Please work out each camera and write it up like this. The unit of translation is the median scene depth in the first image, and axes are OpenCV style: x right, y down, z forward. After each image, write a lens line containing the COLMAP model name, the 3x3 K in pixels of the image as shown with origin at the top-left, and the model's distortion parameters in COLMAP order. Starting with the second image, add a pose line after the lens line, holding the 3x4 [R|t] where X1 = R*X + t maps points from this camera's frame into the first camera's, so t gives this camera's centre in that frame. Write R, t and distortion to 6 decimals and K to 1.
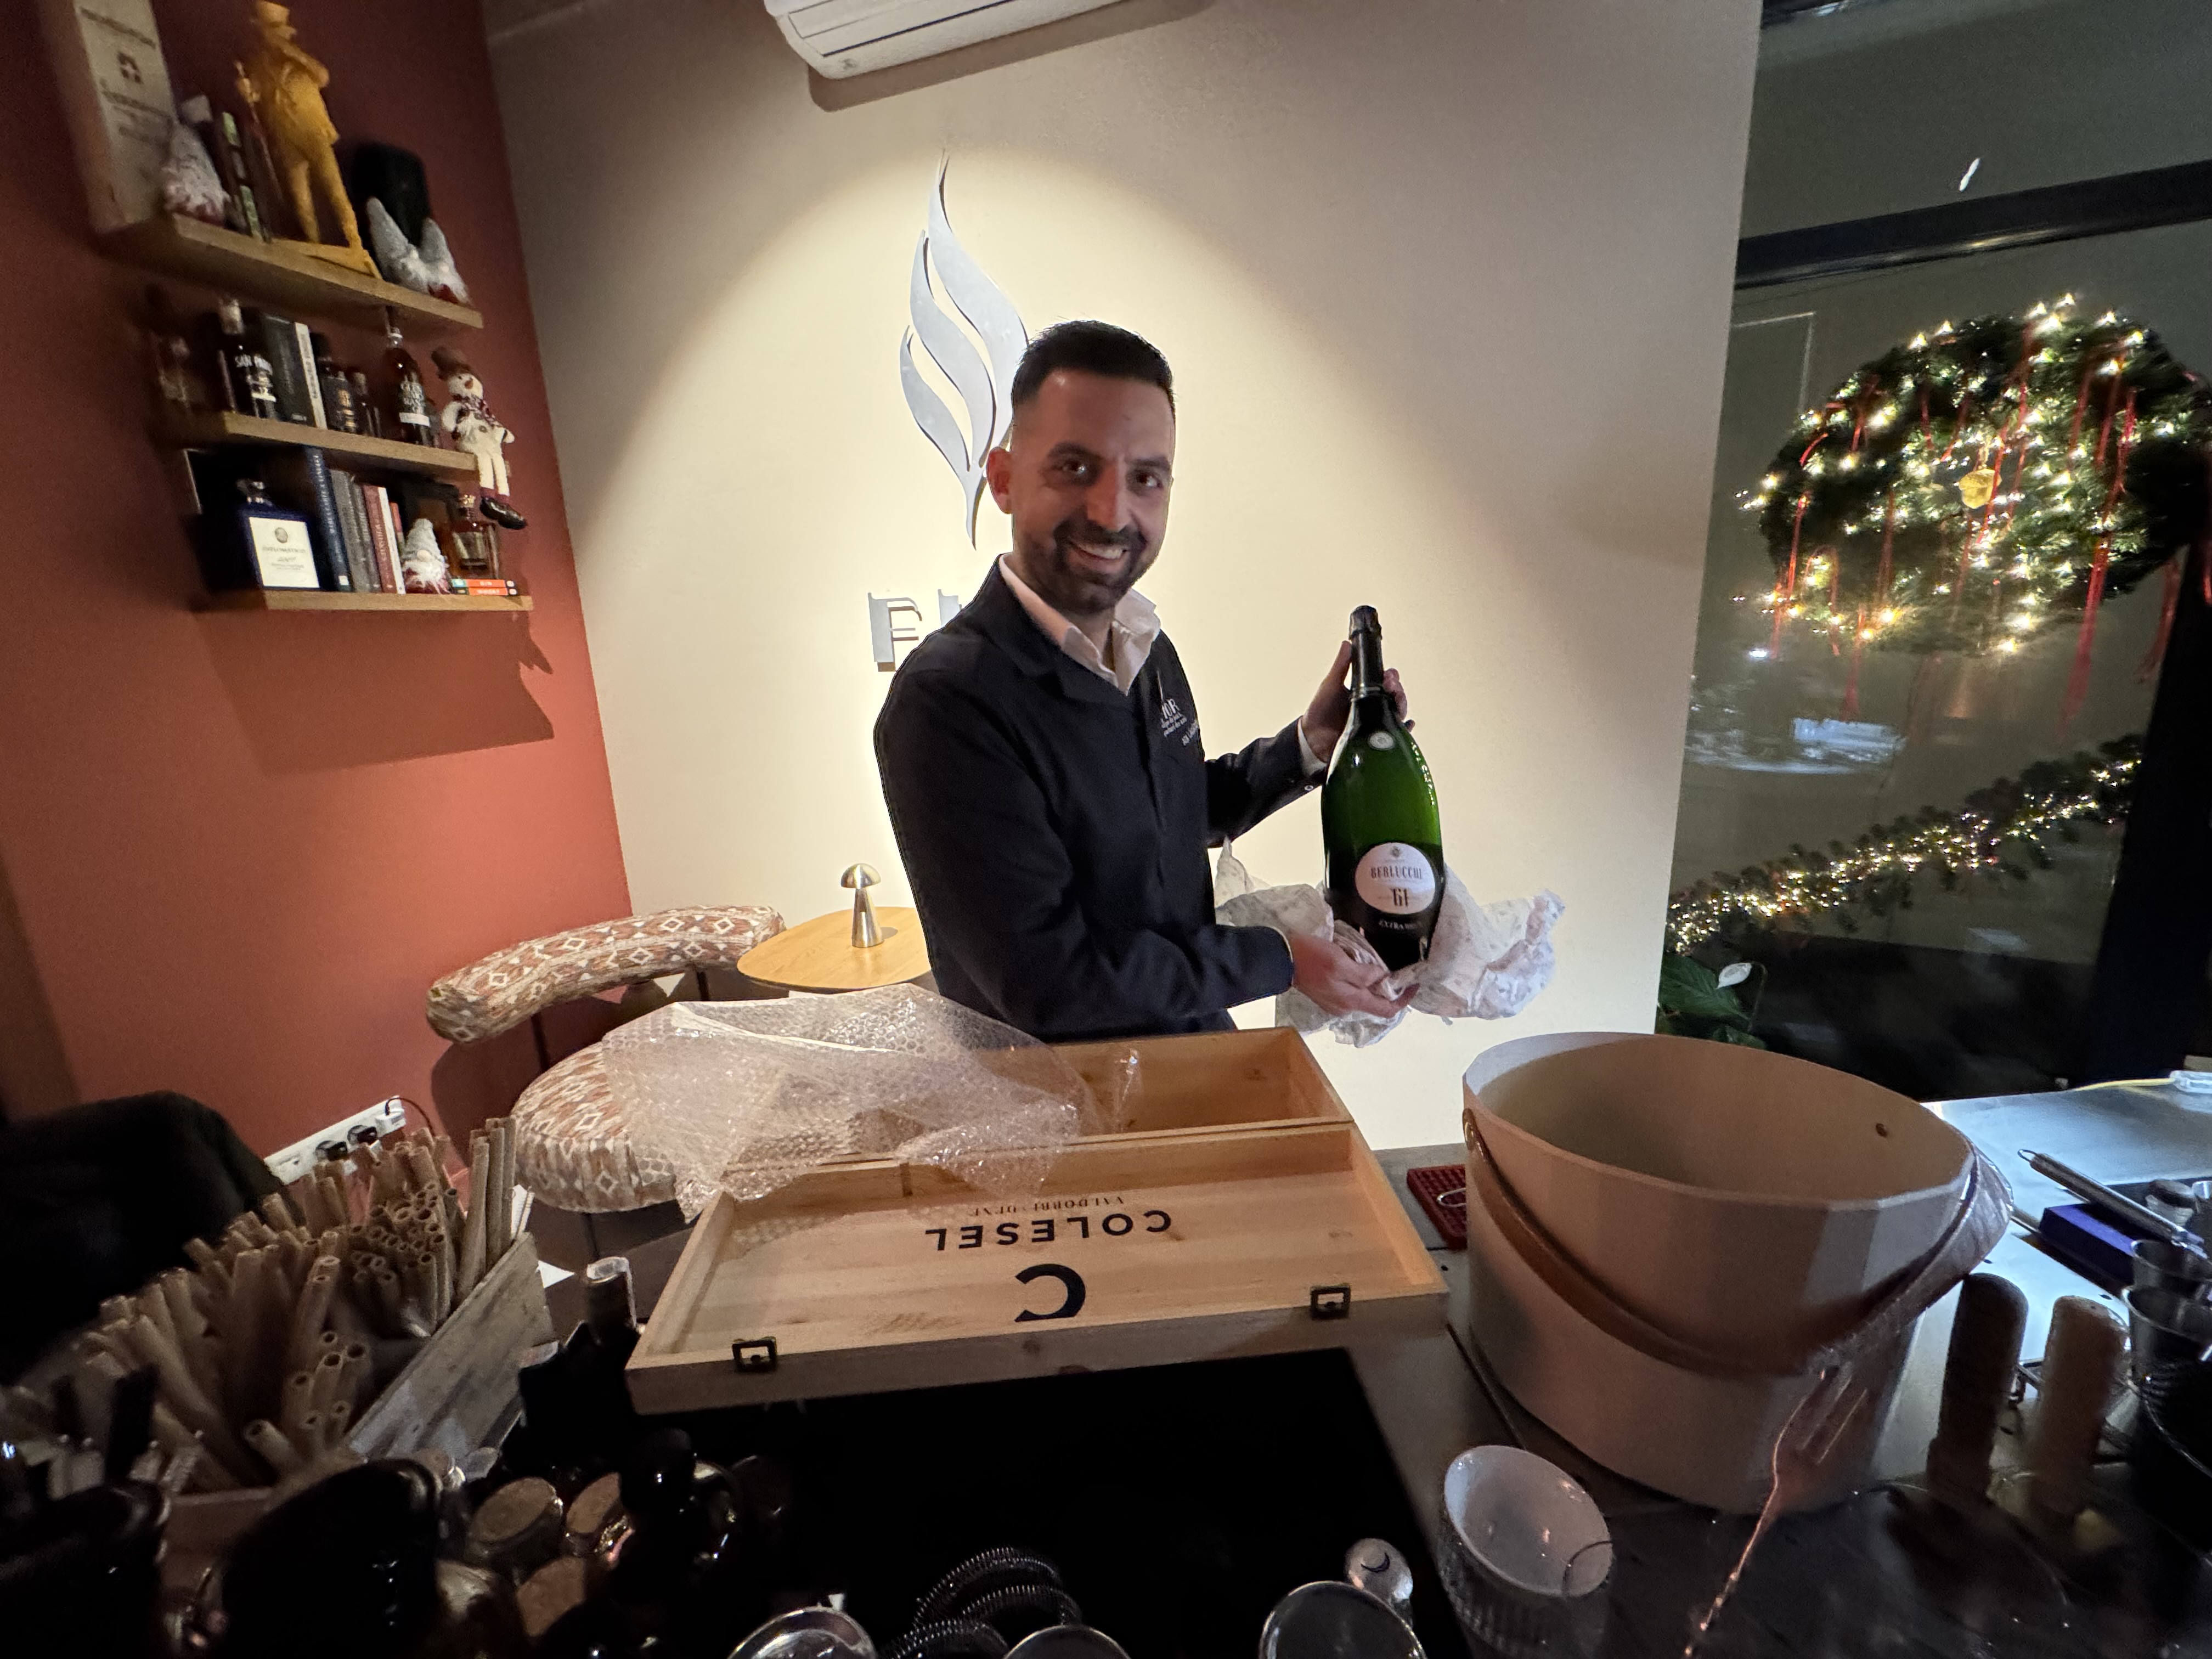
lens RADIAL K [[879.0, 0, 1097.6], [0, 879.0, 828.5], [0, 0, 1]] dist [-0.001095, -0.000177]
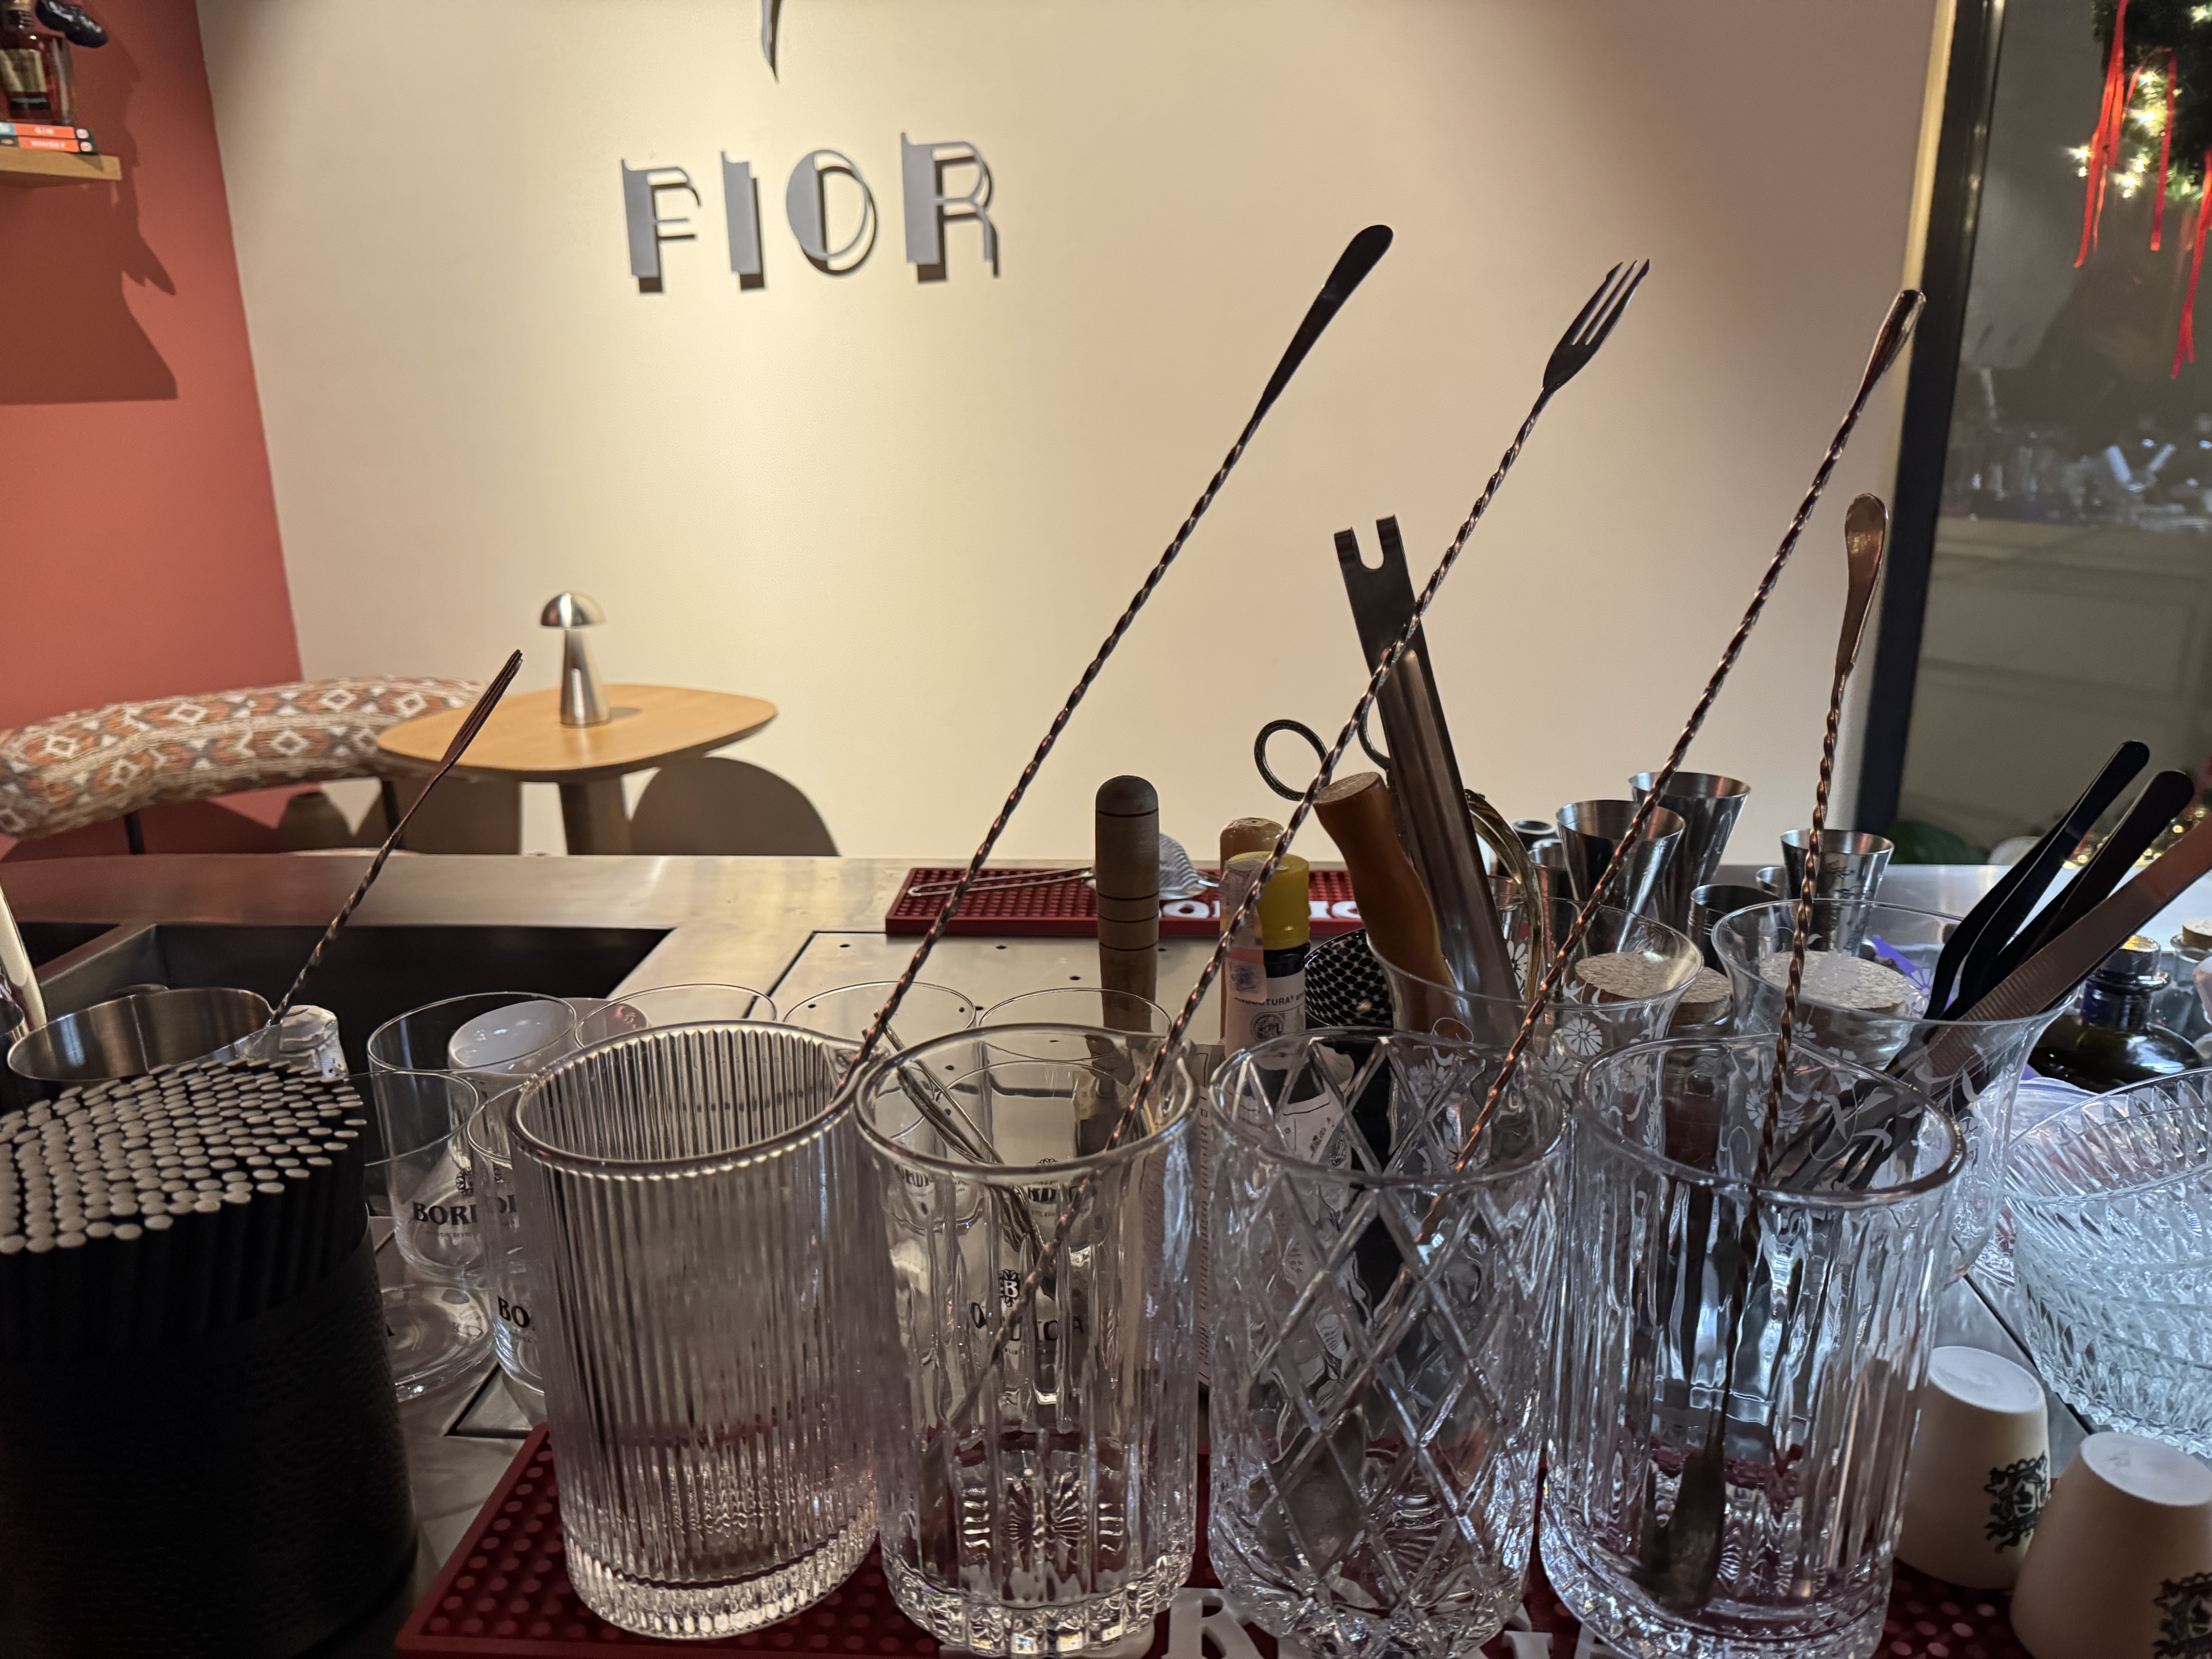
lens RADIAL K [[1566.0, 0, 1083.9], [0, 1566.0, 845.3], [0, 0, 1]] dist [0.016797, -0.029709]
pose [[0.988356, 0.069907, -0.135146, 0.260906], [-0.058633, 0.994596, 0.085679, 0.103672], [0.140405, -0.076758, 0.987114, -0.074057]]
